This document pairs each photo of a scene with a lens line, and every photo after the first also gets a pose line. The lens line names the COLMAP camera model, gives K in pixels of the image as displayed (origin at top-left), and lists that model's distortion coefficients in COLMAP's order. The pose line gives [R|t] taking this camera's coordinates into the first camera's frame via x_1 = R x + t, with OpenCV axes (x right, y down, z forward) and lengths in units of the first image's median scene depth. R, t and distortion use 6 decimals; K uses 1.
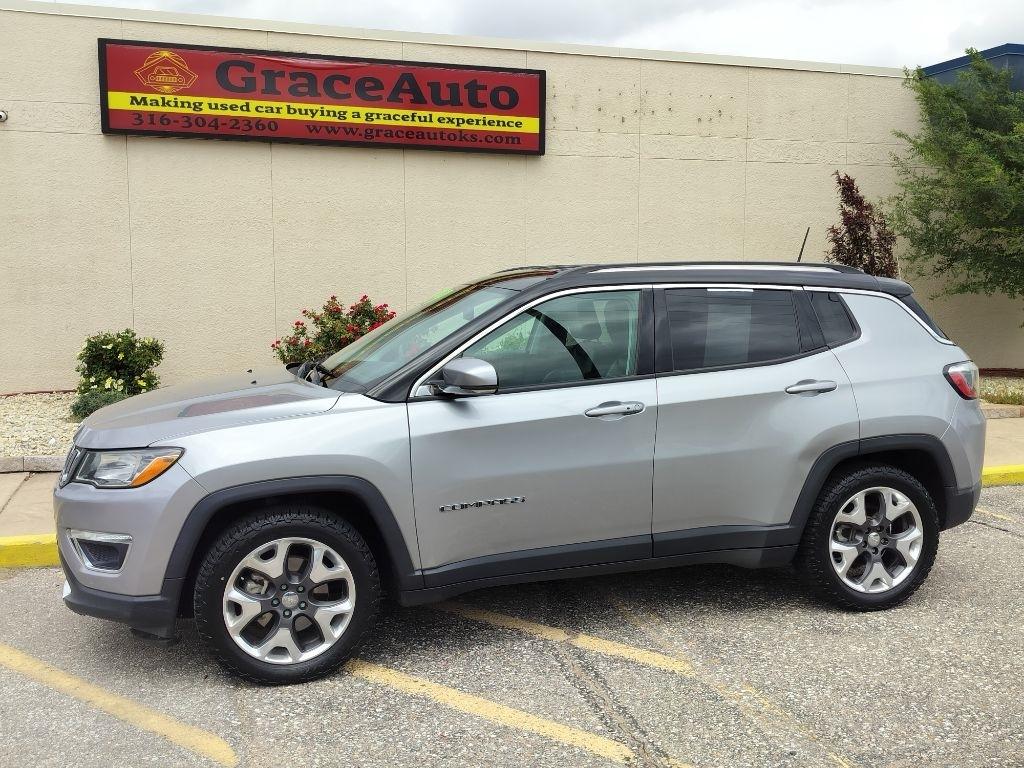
lens RADIAL K [[1003.2, 0, 529.4], [0, 1003.2, 388.0], [0, 0, 1]] dist [0.111418, -0.195313]
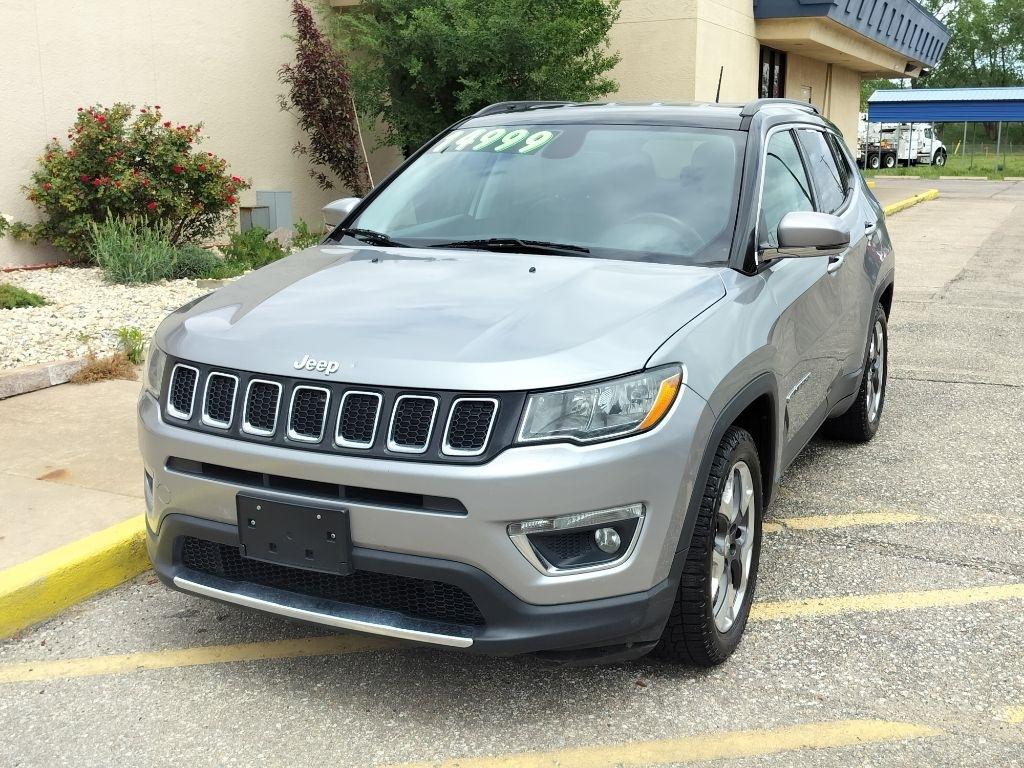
lens RADIAL K [[1167.8, 0, 528.8], [0, 1167.8, 379.2], [0, 0, 1]] dist [0.123044, -0.236492]
pose [[0.668967, -0.150918, 0.727810, -0.352466], [0.078095, 0.988022, 0.133094, -0.015440], [-0.739178, -0.032197, 0.672740, 0.192924]]
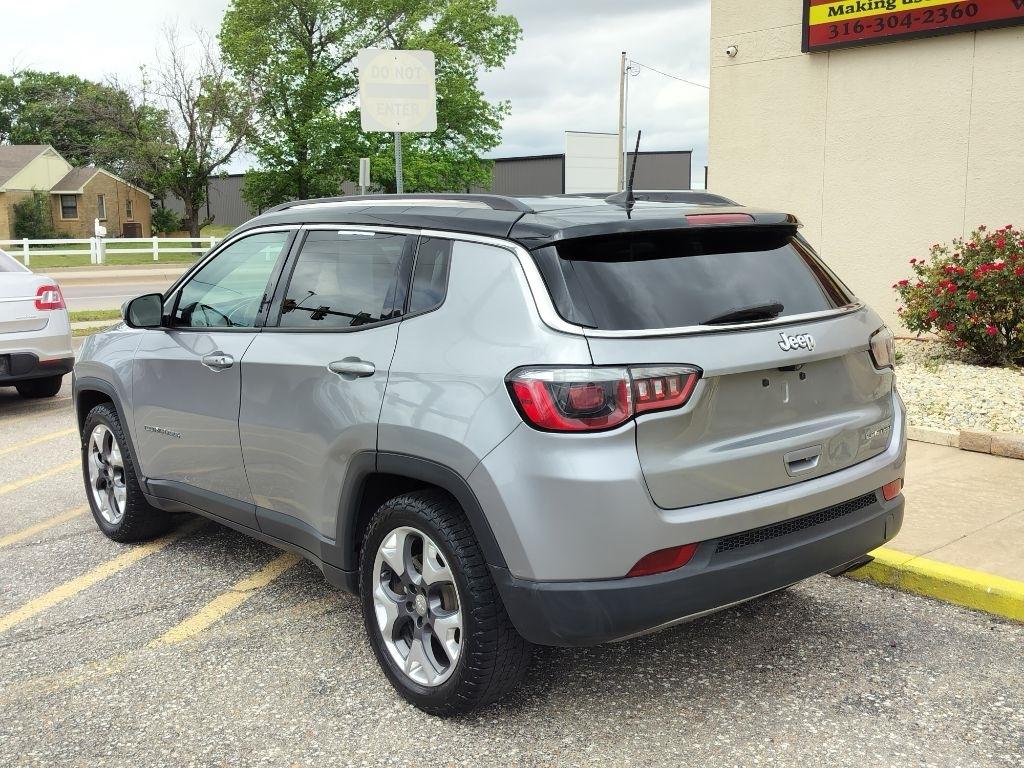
lens RADIAL K [[1106.0, 0, 512.0], [0, 1106.0, 384.0], [0, 0, 1]] dist [0.111294, -0.216830]
pose [[0.378983, 0.136076, -0.915344, 0.453658], [-0.081824, 0.990183, 0.113324, -0.038430], [0.921779, 0.031950, 0.386397, 0.338402]]
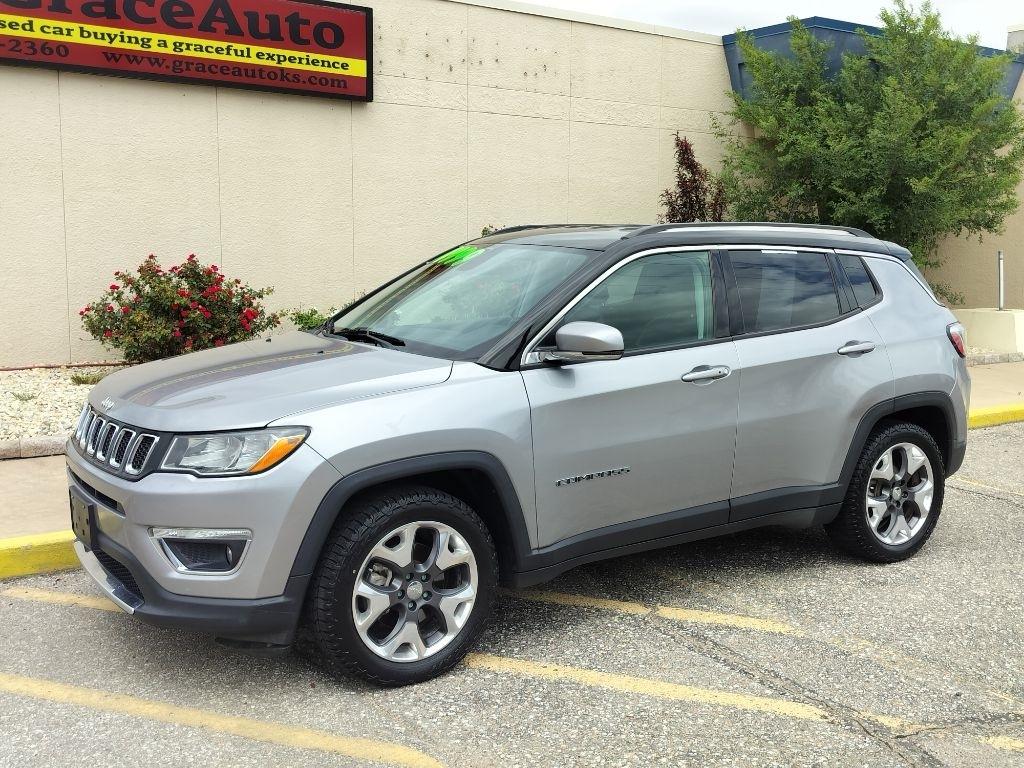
lens RADIAL K [[1083.2, 0, 527.1], [0, 1083.2, 383.7], [0, 0, 1]] dist [0.097617, -0.148309]
pose [[0.957573, -0.024734, 0.287128, -0.152904], [0.018235, 0.999514, 0.025288, 0.000534], [-0.287614, -0.018979, 0.957558, 0.015347]]
